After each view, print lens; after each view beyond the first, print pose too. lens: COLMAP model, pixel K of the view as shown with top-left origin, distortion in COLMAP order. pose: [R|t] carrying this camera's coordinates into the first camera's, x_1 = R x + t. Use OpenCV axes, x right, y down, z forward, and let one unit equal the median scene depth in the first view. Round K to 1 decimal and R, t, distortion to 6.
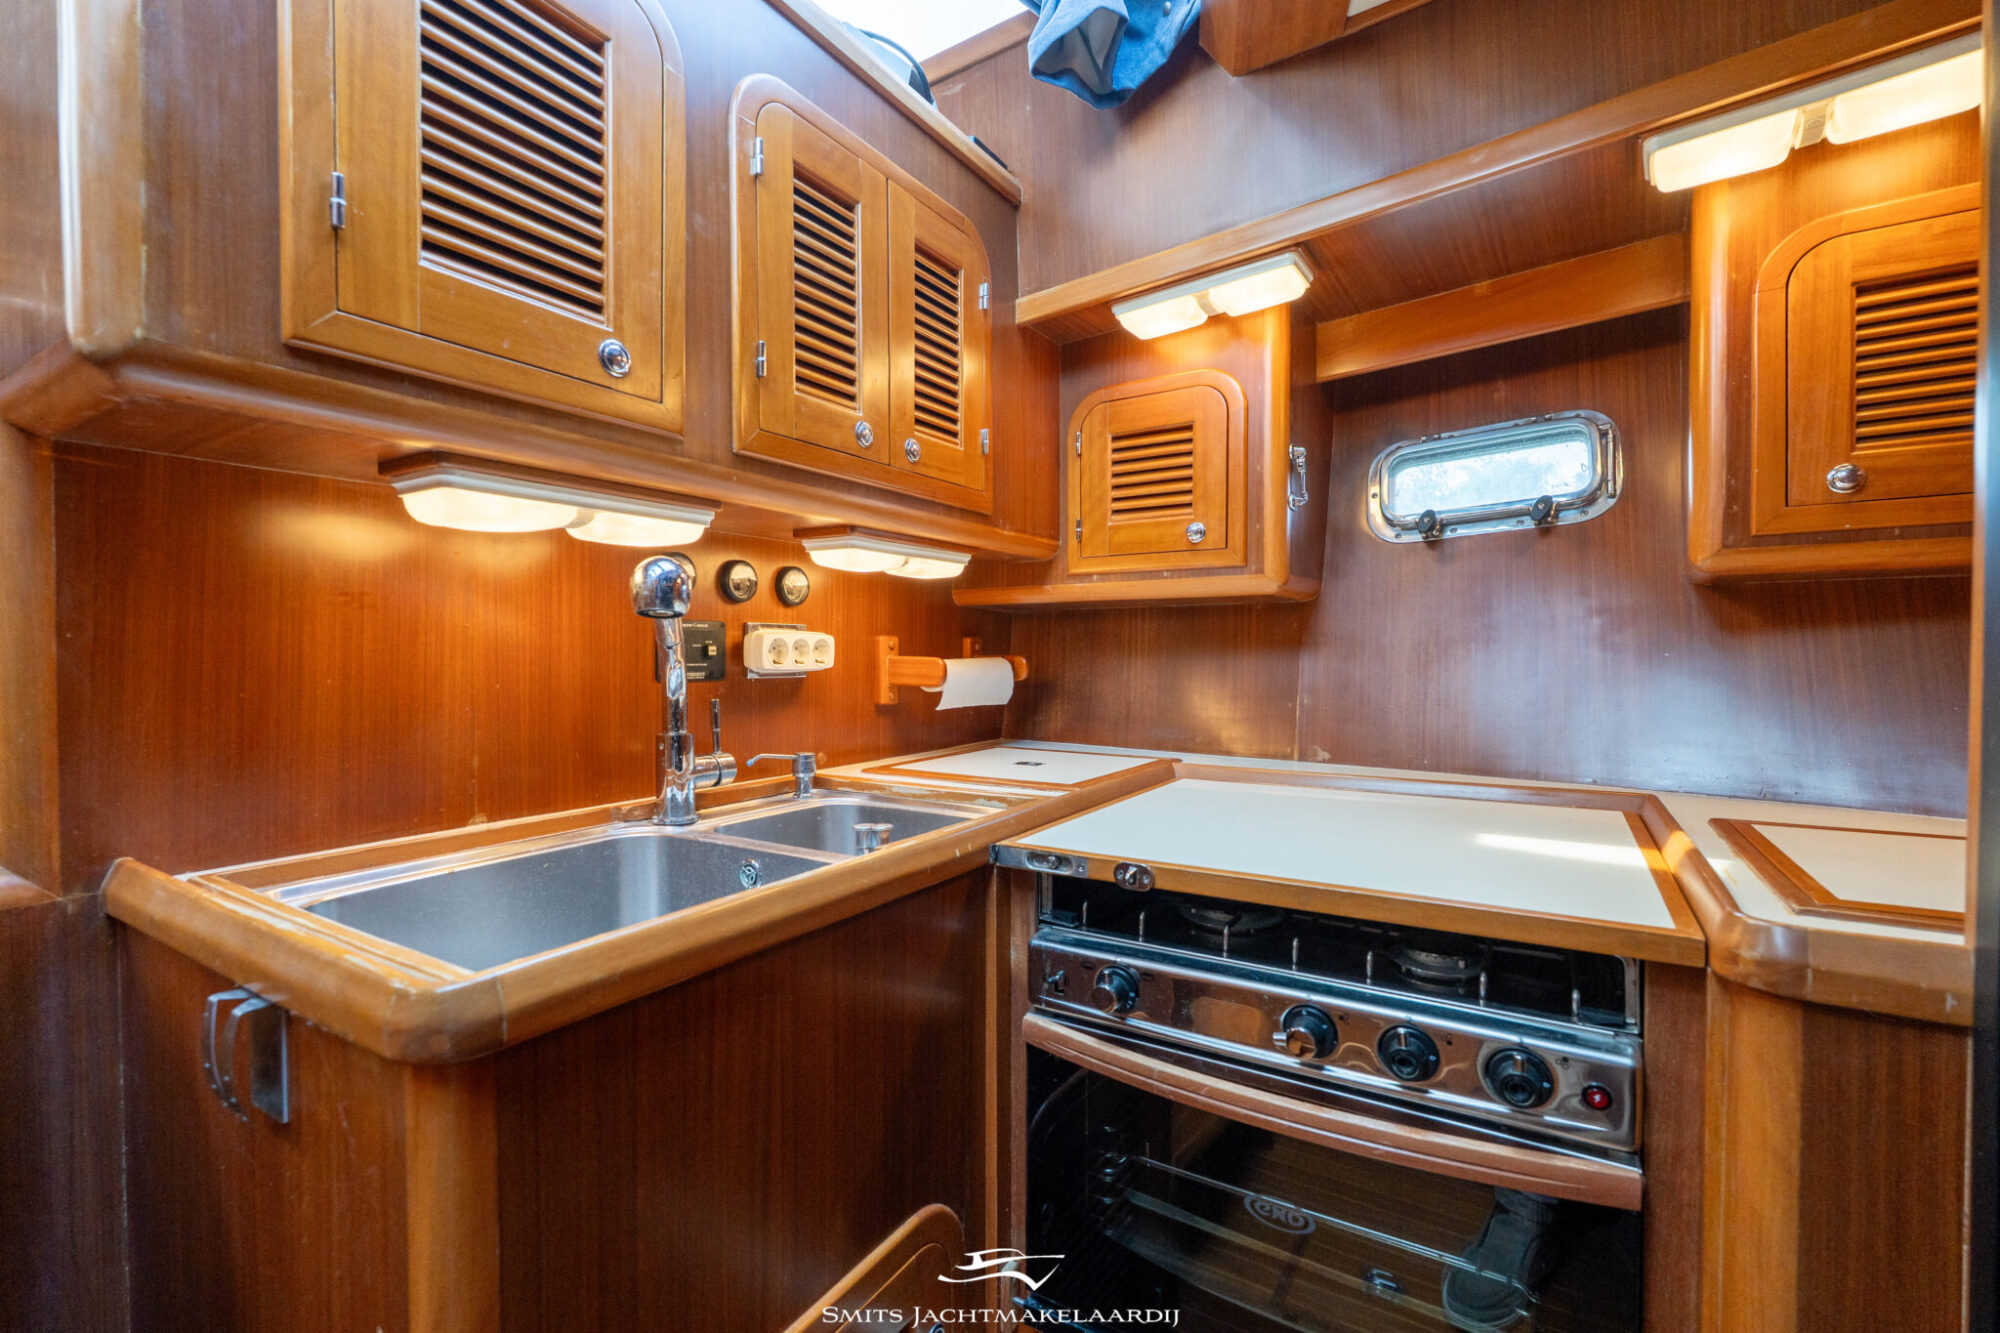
lens RADIAL K [[875.3, 0, 999.6], [0, 875.3, 667.9], [0, 0, 1]] dist [-0.001690, -0.000588]
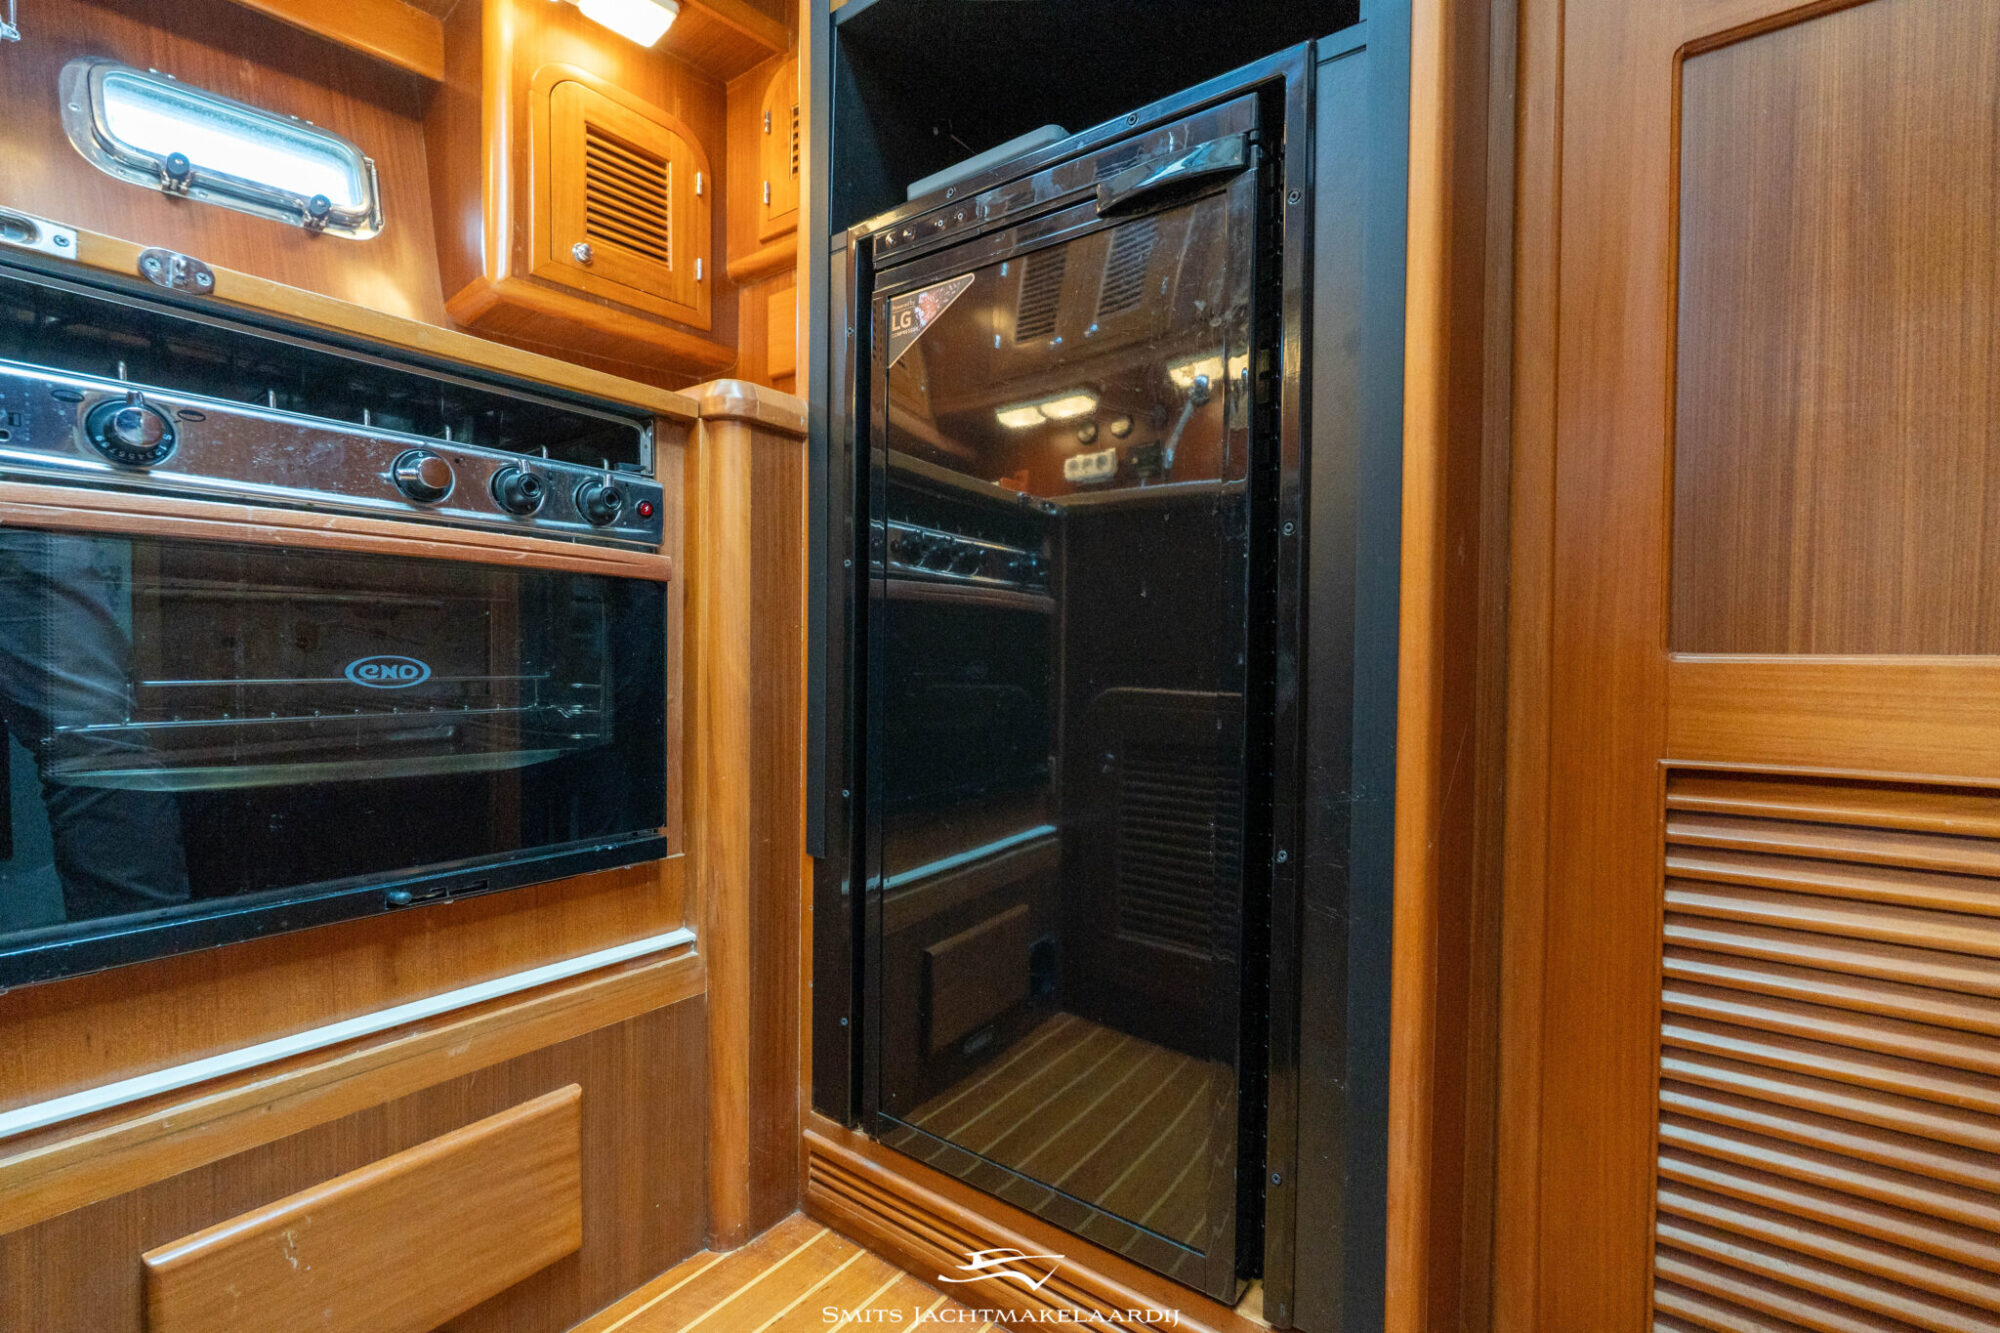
lens RADIAL K [[875.3, 0, 999.6], [0, 875.3, 667.9], [0, 0, 1]] dist [-0.001690, -0.000588]
pose [[0.082713, -0.012523, 0.996495, -0.408610], [0.009712, 0.999884, 0.011760, 0.437425], [-0.996526, 0.008705, 0.082825, 0.184496]]
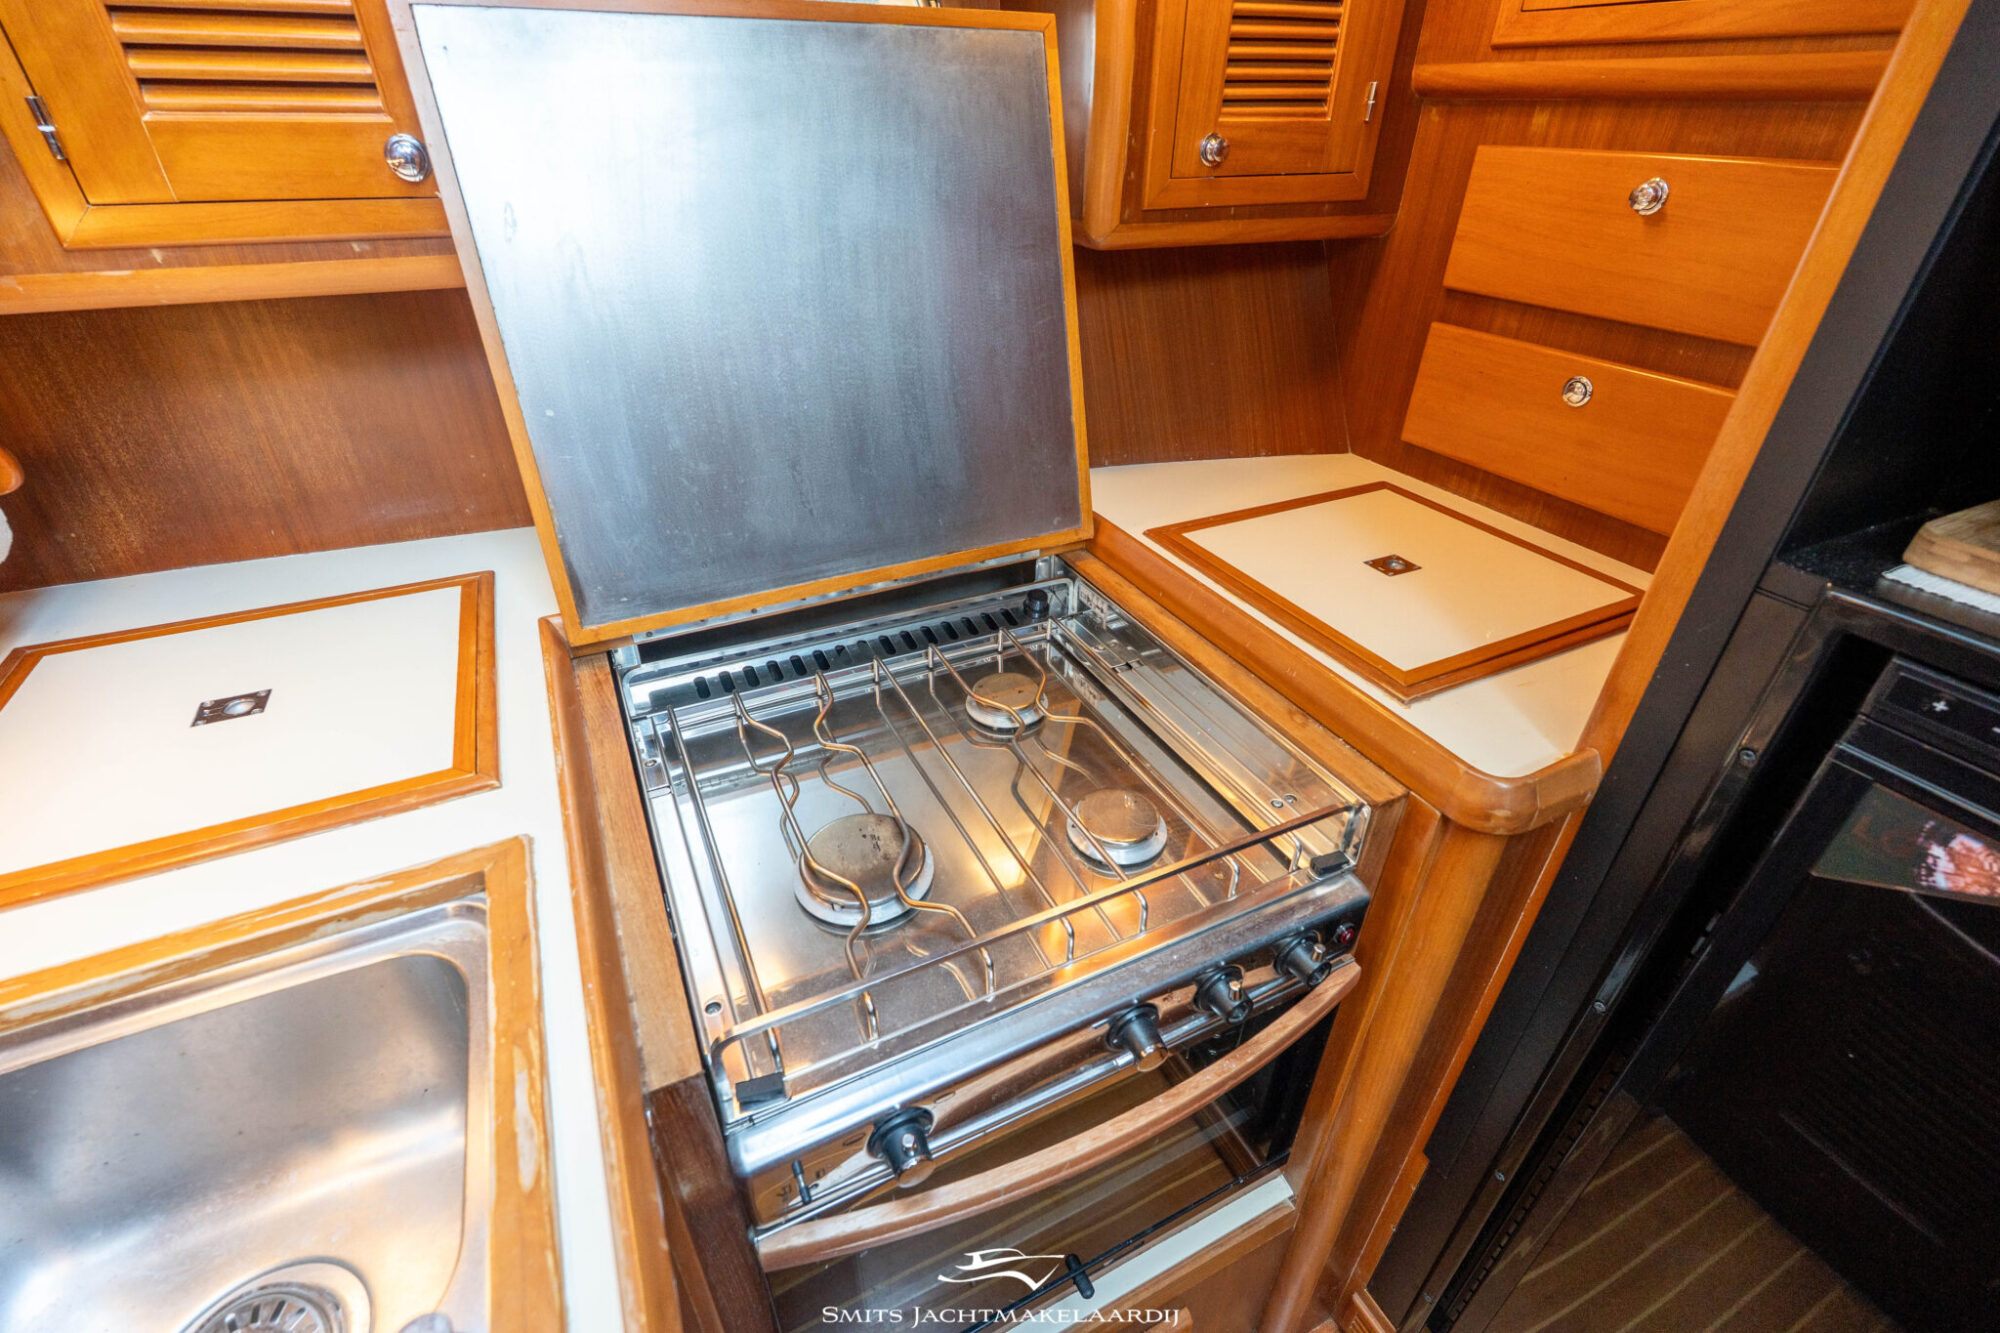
lens RADIAL K [[881.8, 0, 999.4], [0, 881.8, 668.5], [0, 0, 1]] dist [-0.001138, -0.000499]
pose [[0.524512, -0.452615, 0.721129, -0.120443], [0.006458, 0.849079, 0.528226, -0.233364], [-0.851379, -0.272404, 0.448275, 0.572768]]
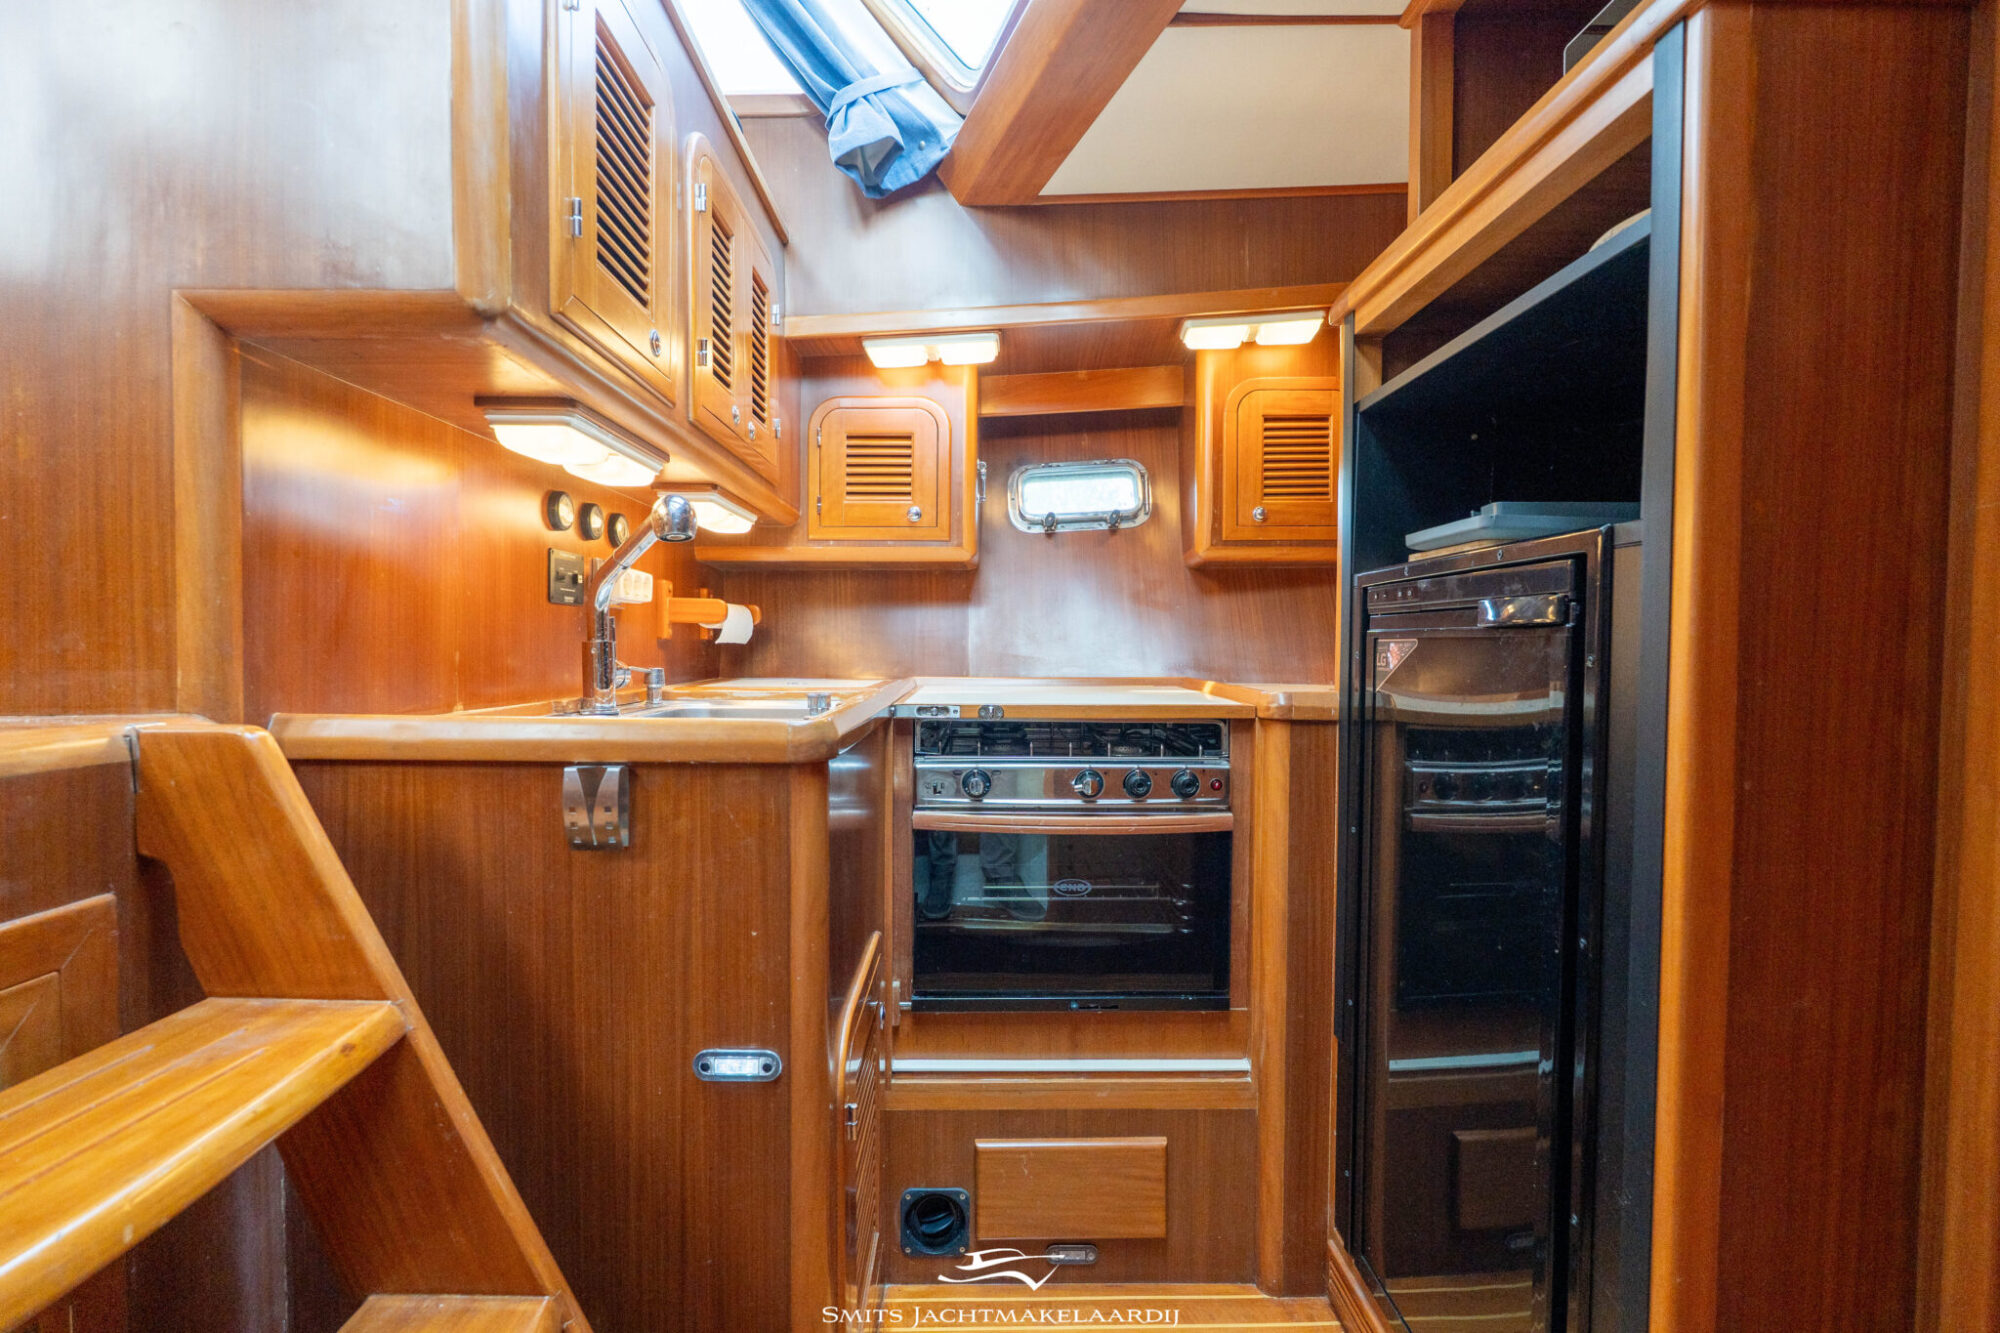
lens RADIAL K [[875.3, 0, 999.6], [0, 875.3, 667.9], [0, 0, 1]] dist [-0.001690, -0.000588]
pose [[0.839420, -0.008311, 0.543420, -0.570420], [0.003607, 0.999946, 0.009721, 0.103425], [-0.543472, -0.006200, 0.839405, -0.323257]]
